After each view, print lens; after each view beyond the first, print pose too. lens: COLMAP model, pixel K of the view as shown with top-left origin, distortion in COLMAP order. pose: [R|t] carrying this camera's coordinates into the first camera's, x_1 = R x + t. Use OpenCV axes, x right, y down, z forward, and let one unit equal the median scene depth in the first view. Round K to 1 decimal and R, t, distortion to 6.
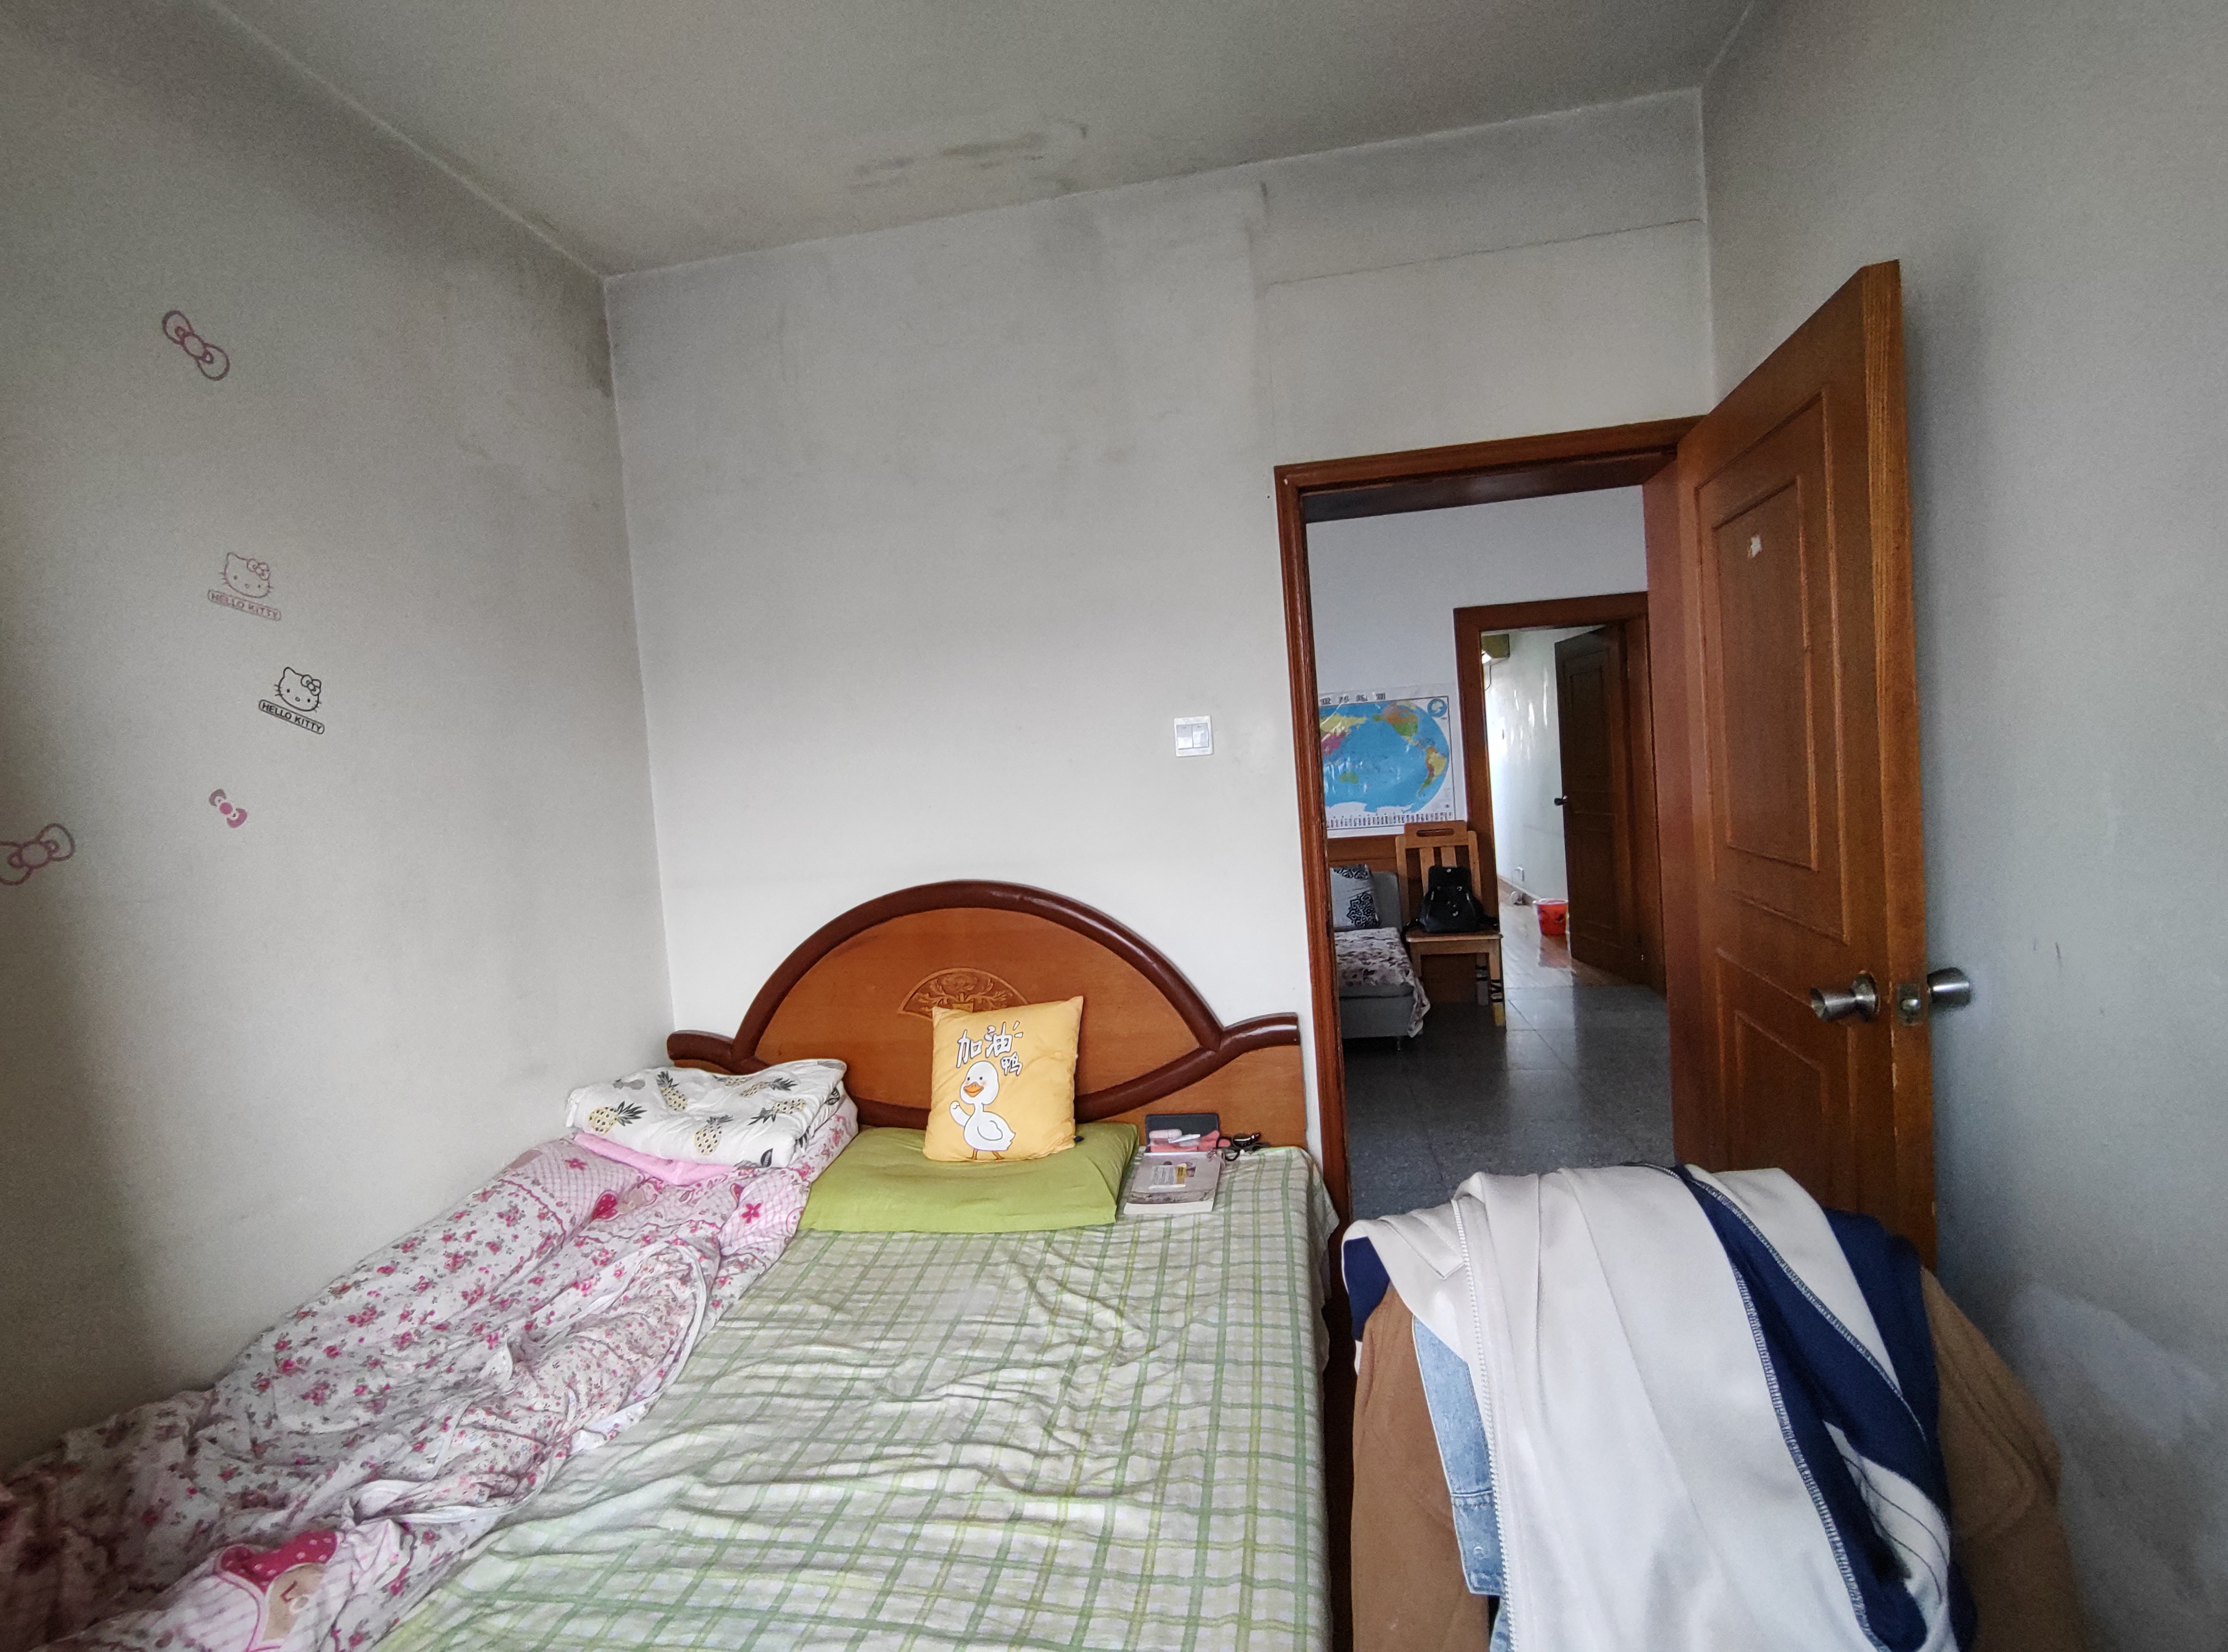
lens RADIAL K [[1062.2, 0, 1108.7], [0, 1062.2, 817.4], [0, 0, 1]] dist [0.000503, -0.000151]
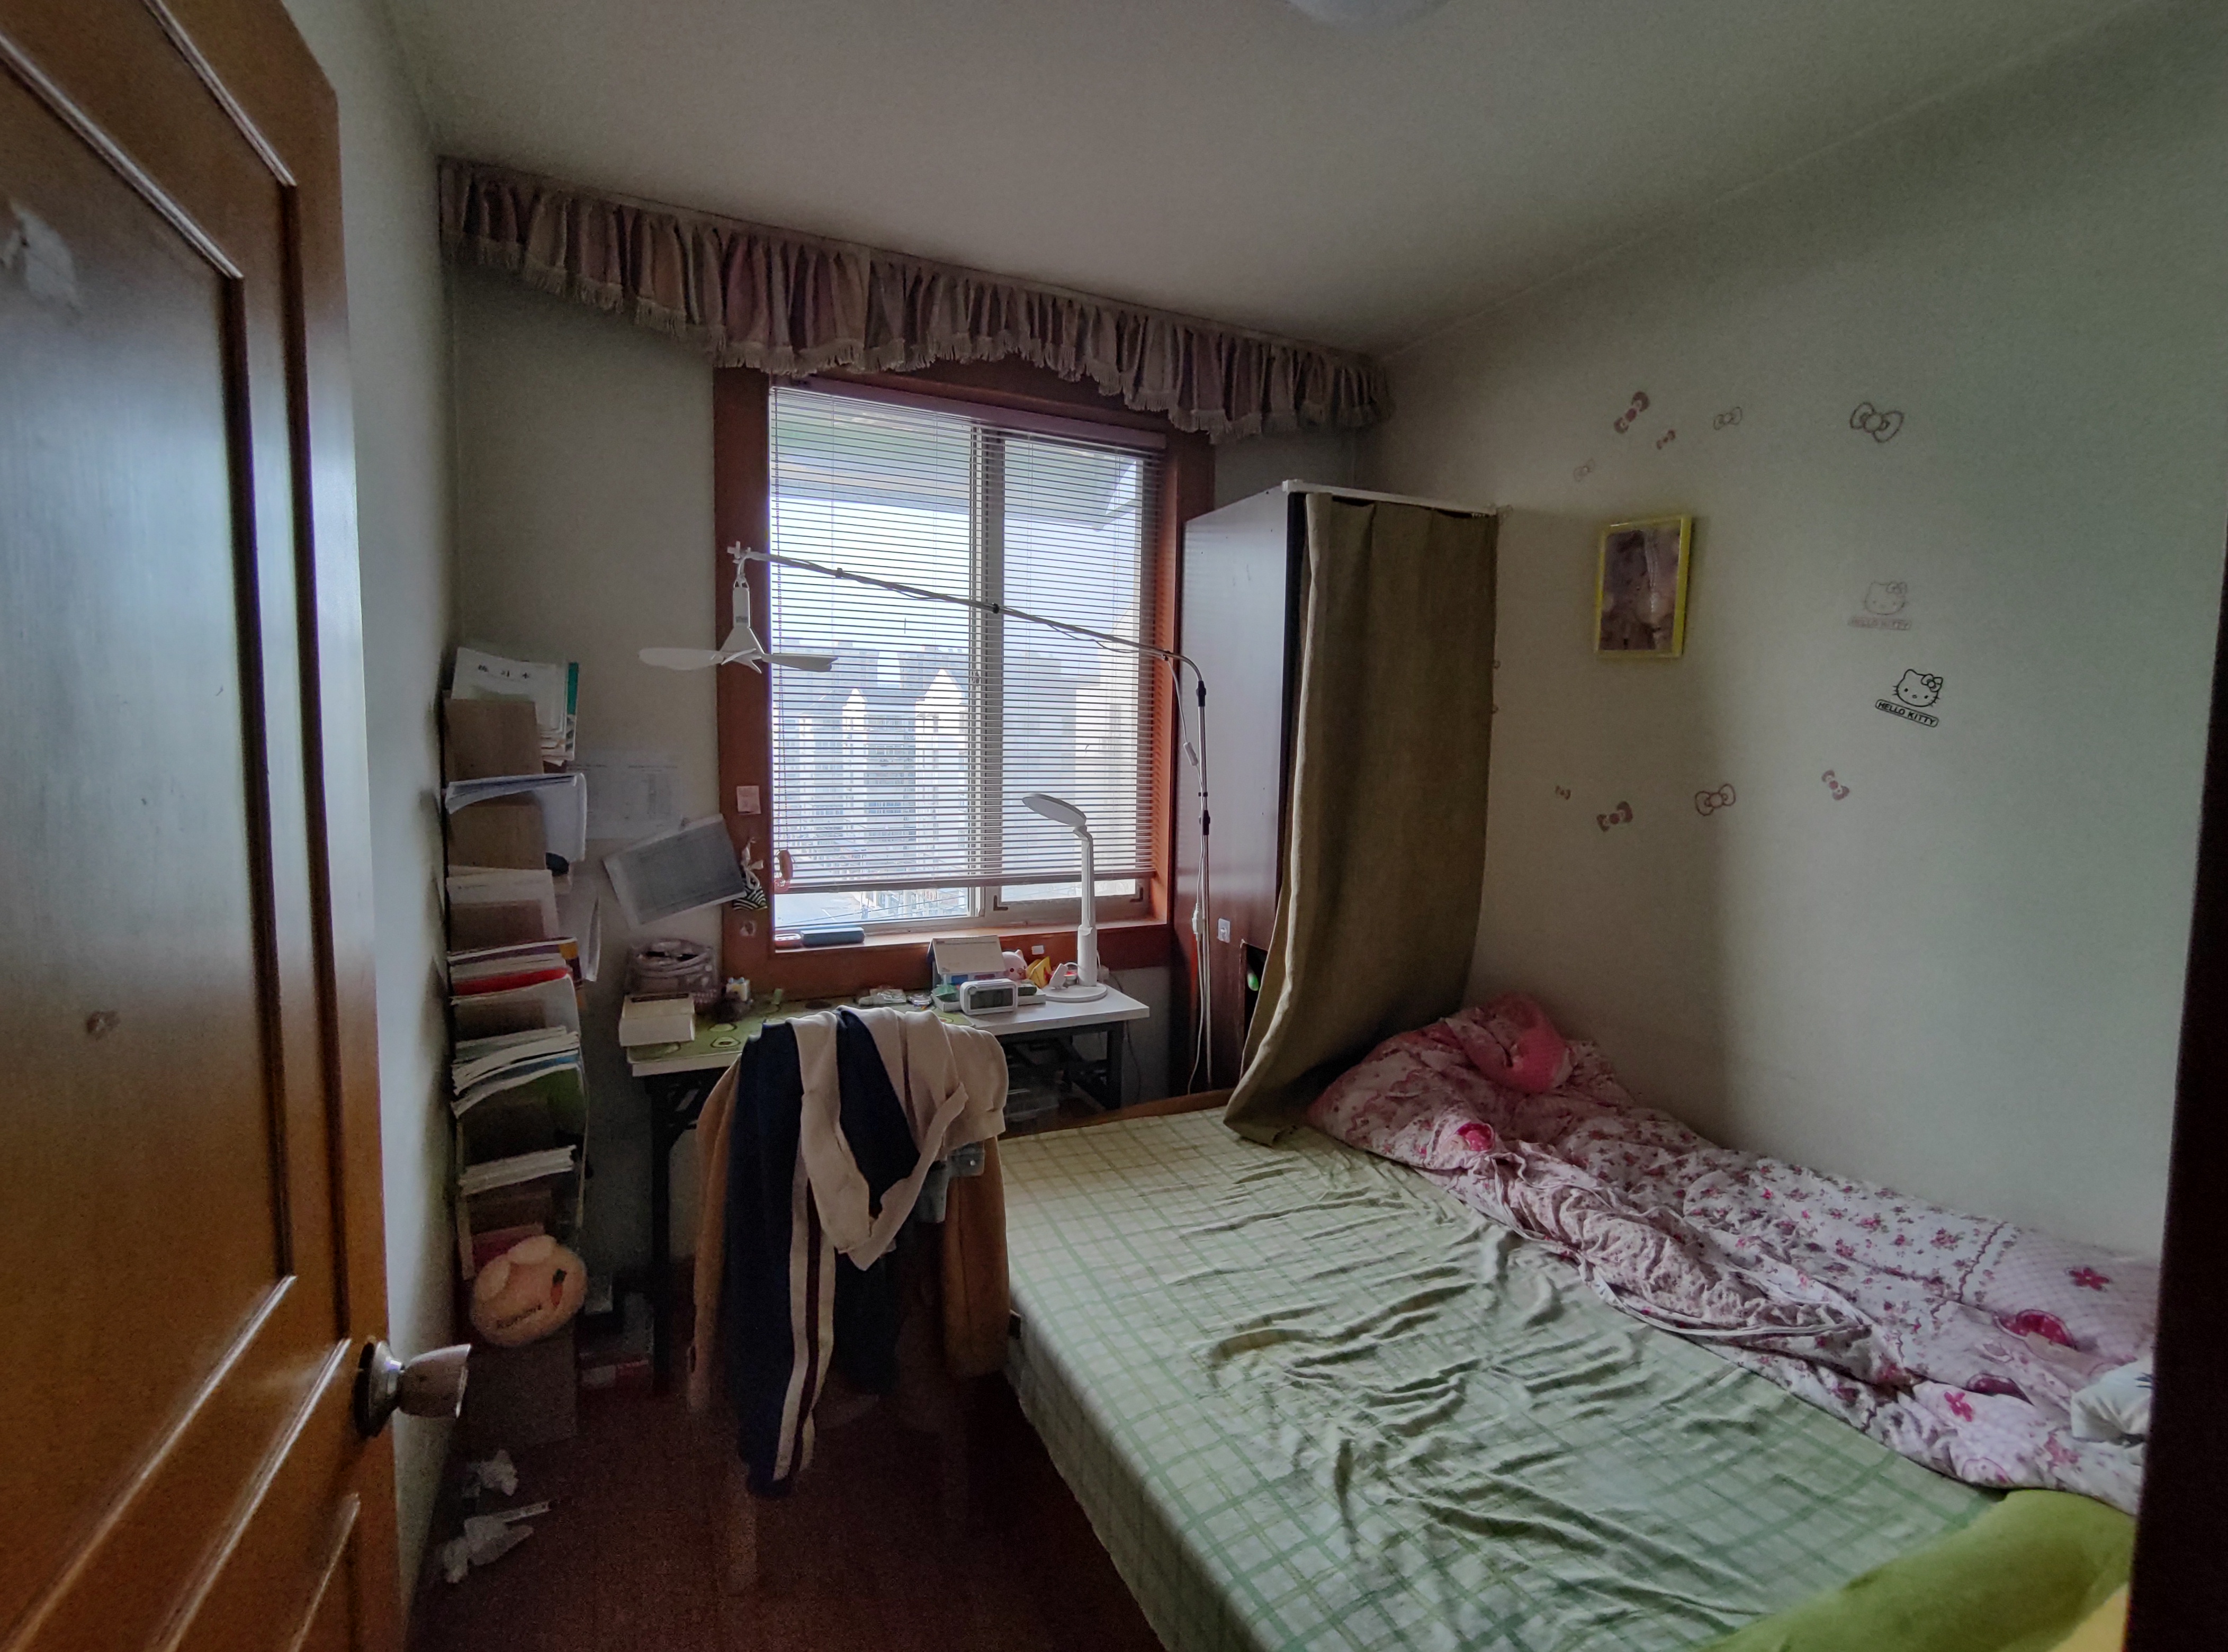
lens RADIAL K [[1062.2, 0, 1107.5], [0, 1062.2, 830.5], [0, 0, 1]] dist [0.000503, -0.000151]
pose [[-0.828678, 0.110558, -0.548698, 0.433834], [0.019654, 0.985442, 0.168875, -0.129188], [0.559380, 0.129159, -0.818787, 1.056181]]
